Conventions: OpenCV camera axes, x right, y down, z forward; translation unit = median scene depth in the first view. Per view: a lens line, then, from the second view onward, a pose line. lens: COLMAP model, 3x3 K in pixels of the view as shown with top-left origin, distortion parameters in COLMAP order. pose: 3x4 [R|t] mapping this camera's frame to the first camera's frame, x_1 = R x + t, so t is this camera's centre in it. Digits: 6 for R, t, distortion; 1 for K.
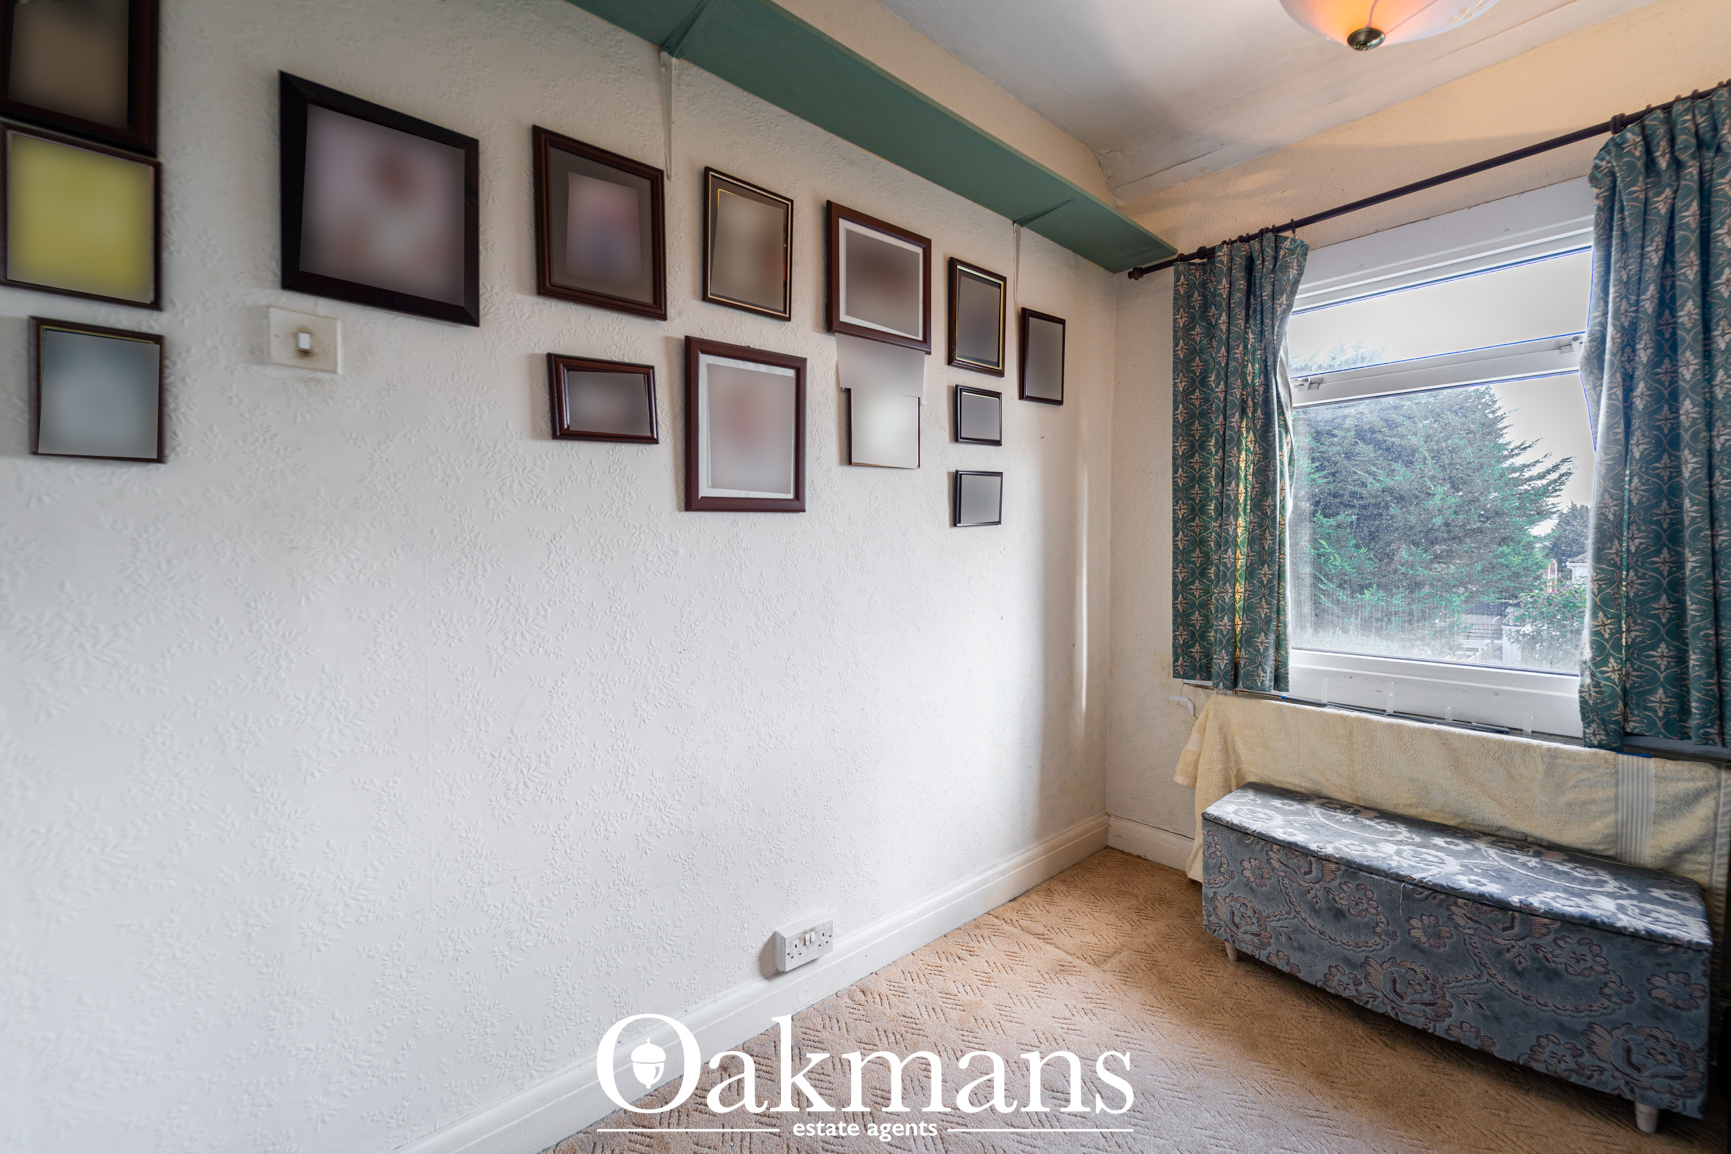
lens RADIAL K [[710.6, 0, 869.5], [0, 710.6, 563.0], [0, 0, 1]] dist [0.003586, -0.001746]
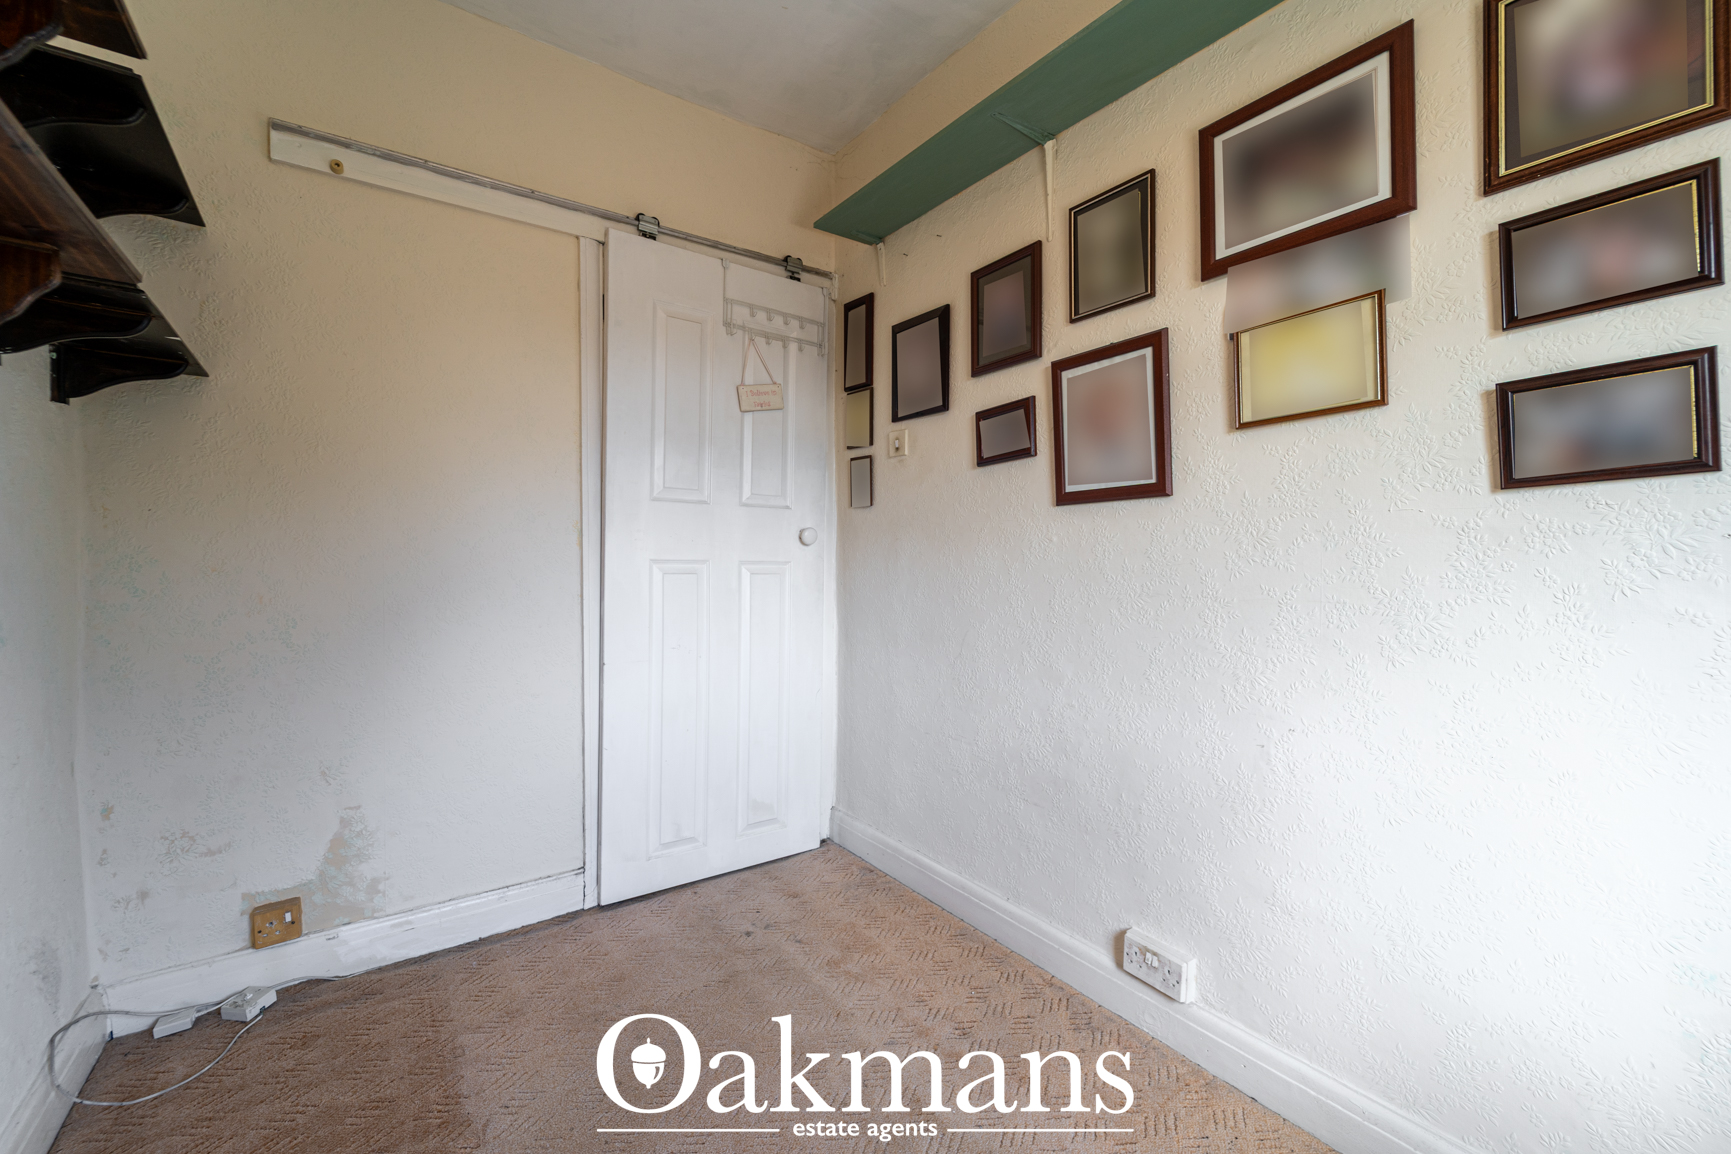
lens RADIAL K [[710.6, 0, 906.7], [0, 710.6, 539.5], [0, 0, 1]] dist [0.003586, -0.001746]
pose [[-0.071911, -0.004706, -0.997400, 0.910095], [-0.014734, 0.999885, -0.003655, -0.007516], [0.997302, 0.014433, -0.071972, 0.791904]]
